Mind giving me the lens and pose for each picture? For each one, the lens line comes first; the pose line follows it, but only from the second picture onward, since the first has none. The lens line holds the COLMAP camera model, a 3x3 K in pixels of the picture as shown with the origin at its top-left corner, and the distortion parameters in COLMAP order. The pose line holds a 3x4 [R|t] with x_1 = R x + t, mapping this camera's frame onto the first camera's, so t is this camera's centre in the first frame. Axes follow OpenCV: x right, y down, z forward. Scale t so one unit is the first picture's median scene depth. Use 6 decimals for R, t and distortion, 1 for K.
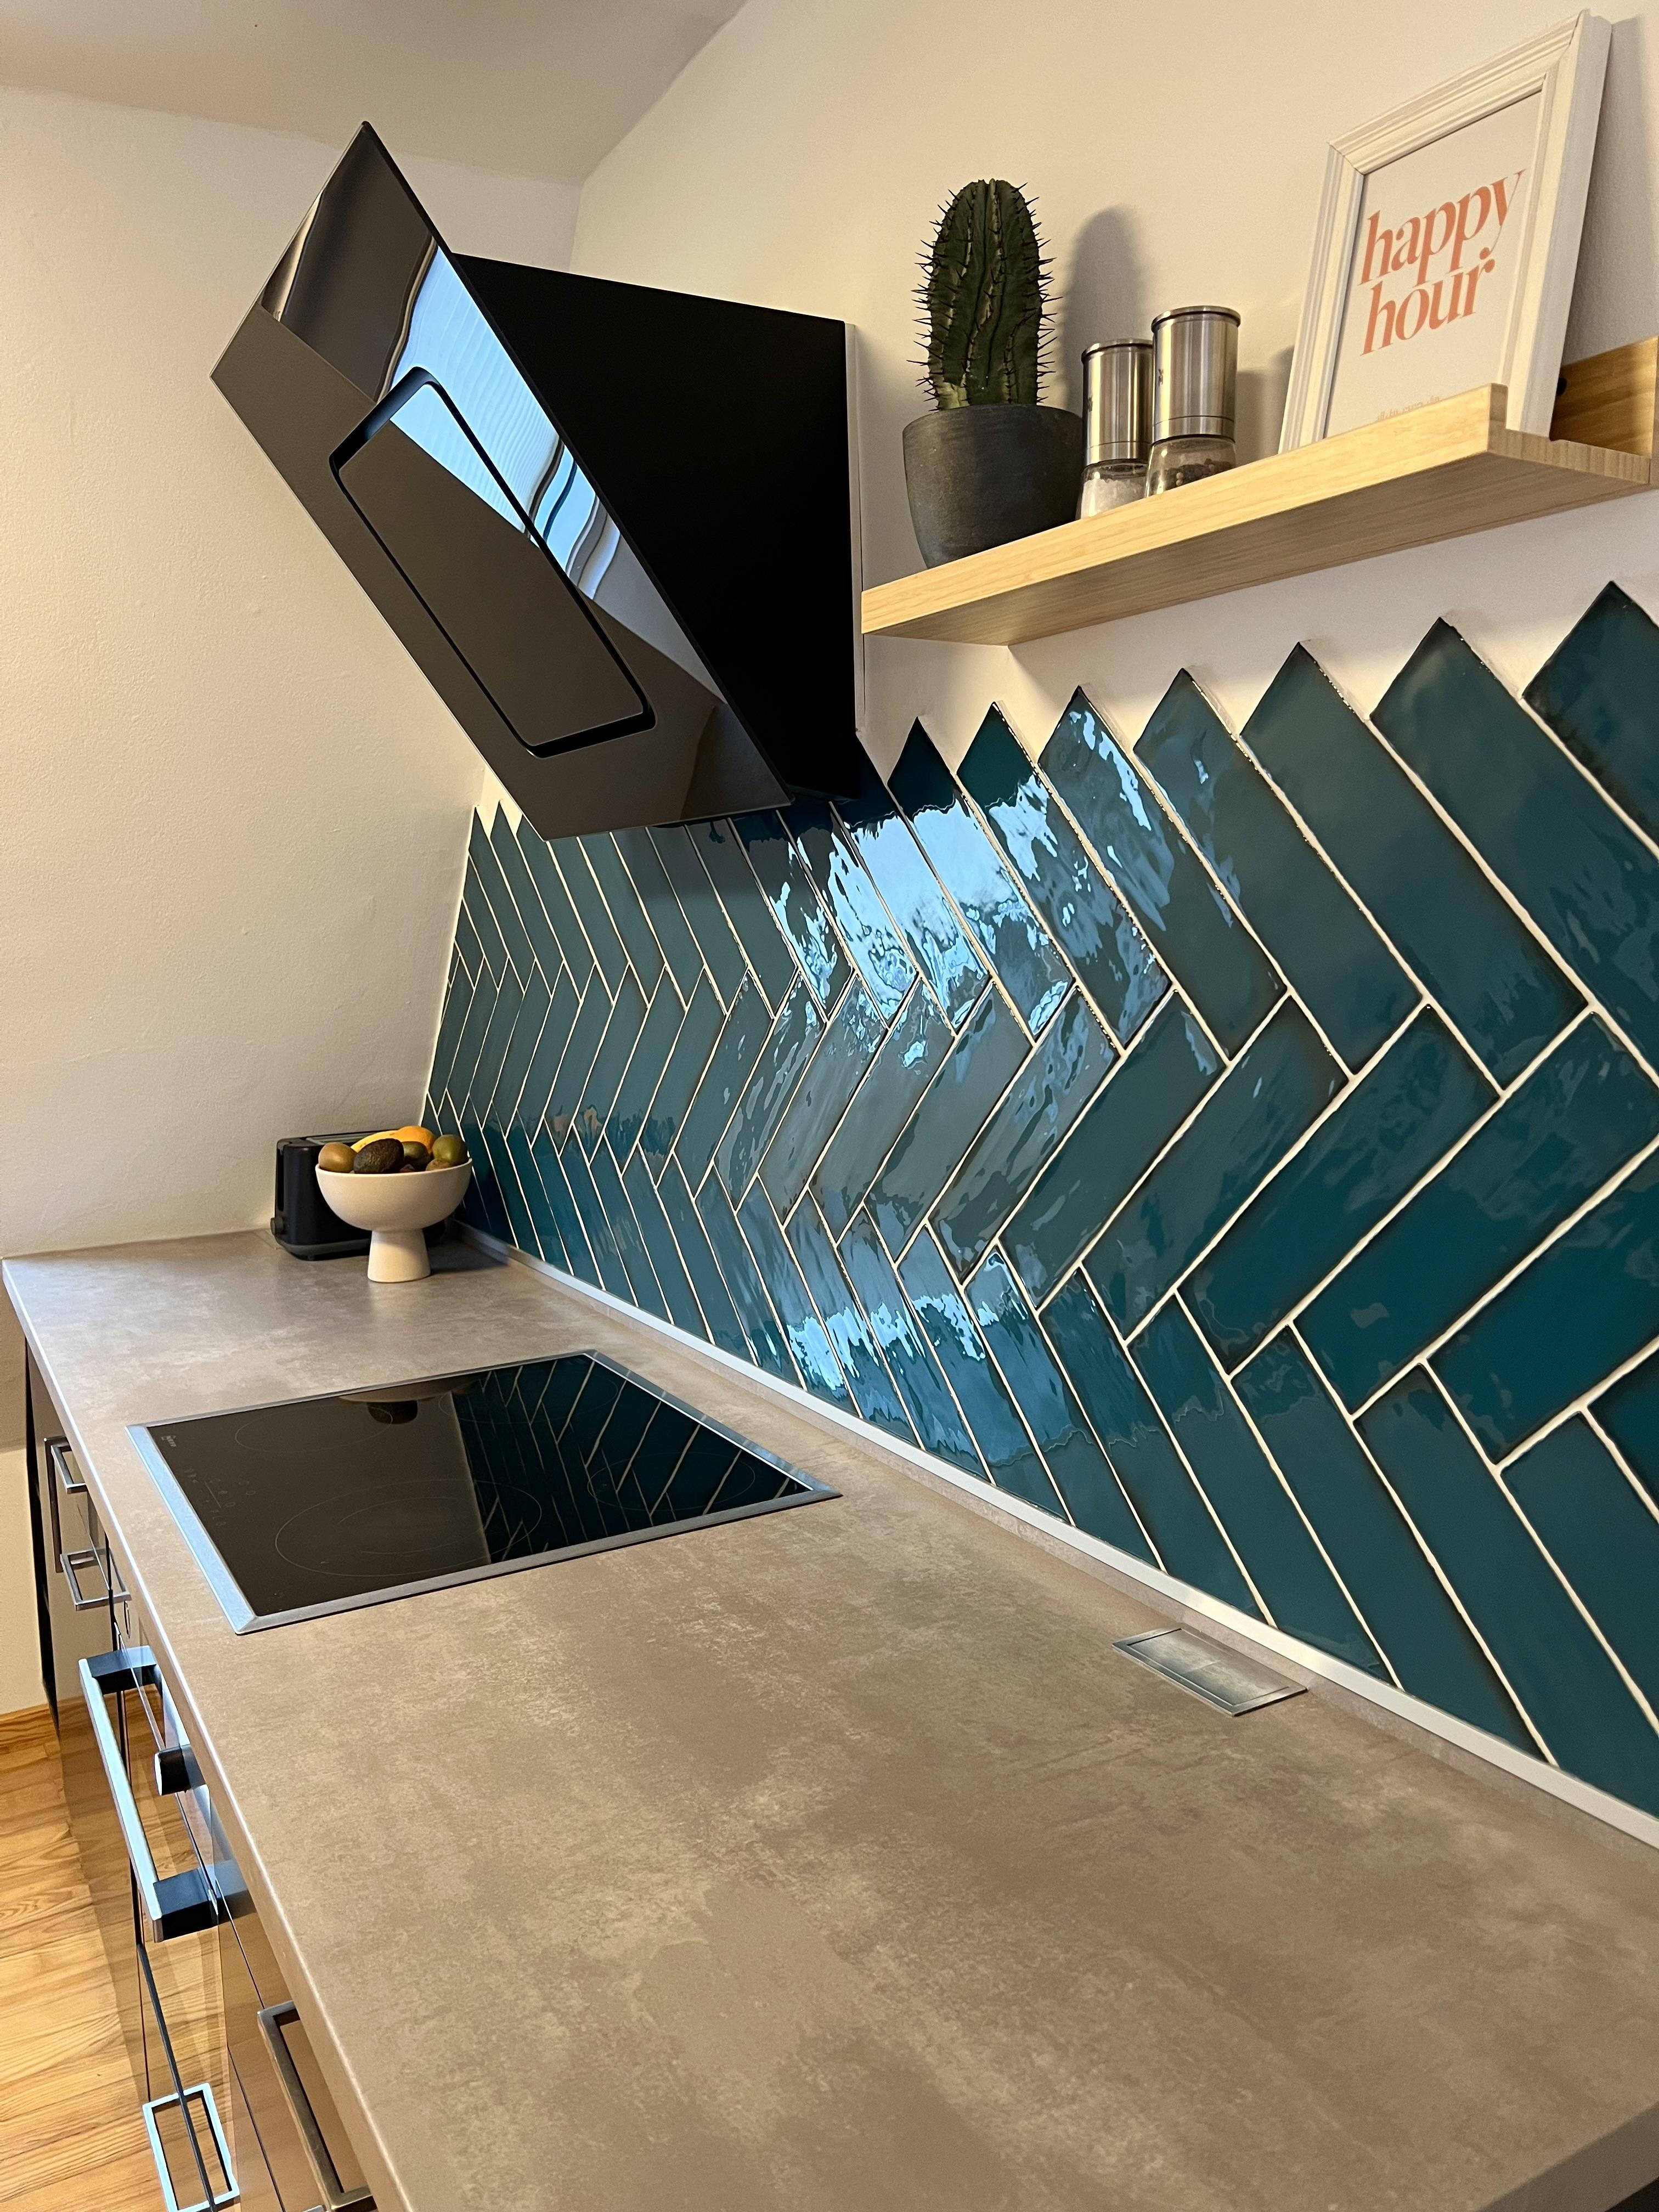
lens RADIAL K [[1676.1, 0, 829.7], [0, 1676.1, 1103.0], [0, 0, 1]] dist [0.042418, -0.022421]
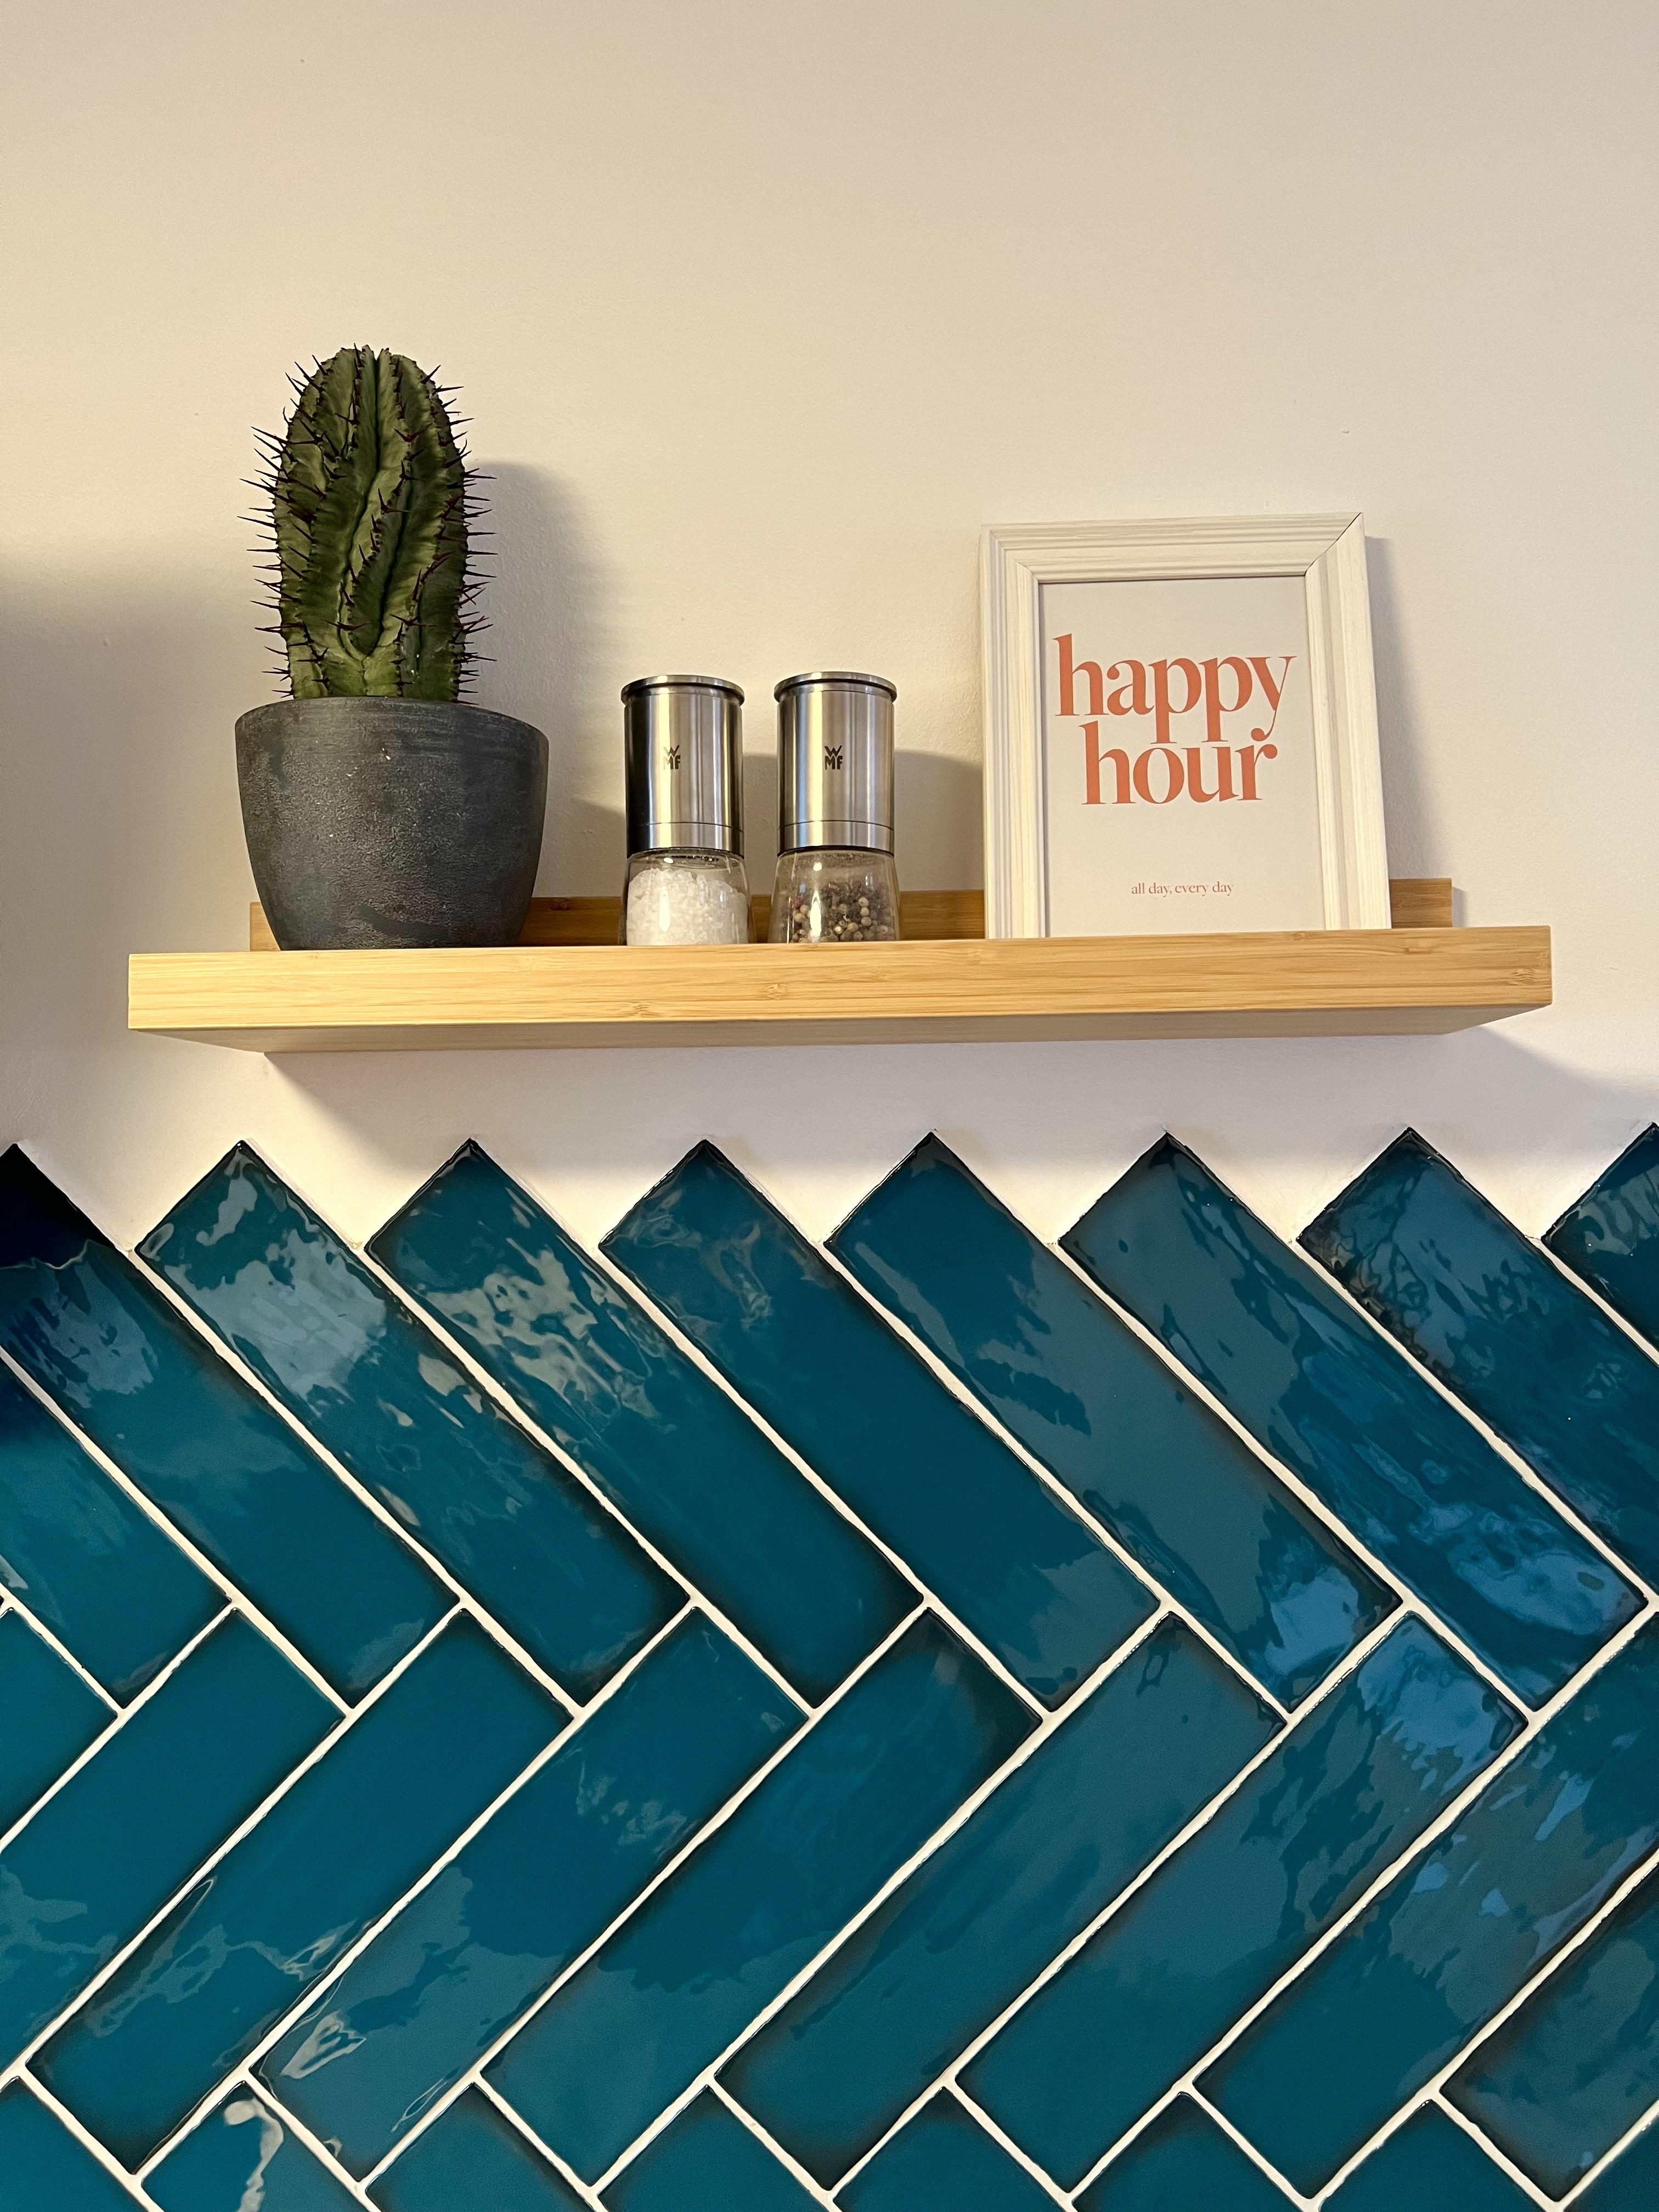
lens RADIAL K [[1676.1, 0, 827.9], [0, 1676.1, 1105.9], [0, 0, 1]] dist [0.042418, -0.022421]
pose [[0.540923, 0.017407, 0.840892, -0.411188], [0.108298, 0.990022, -0.090159, -0.248040], [-0.834070, 0.139836, 0.533641, 0.711565]]
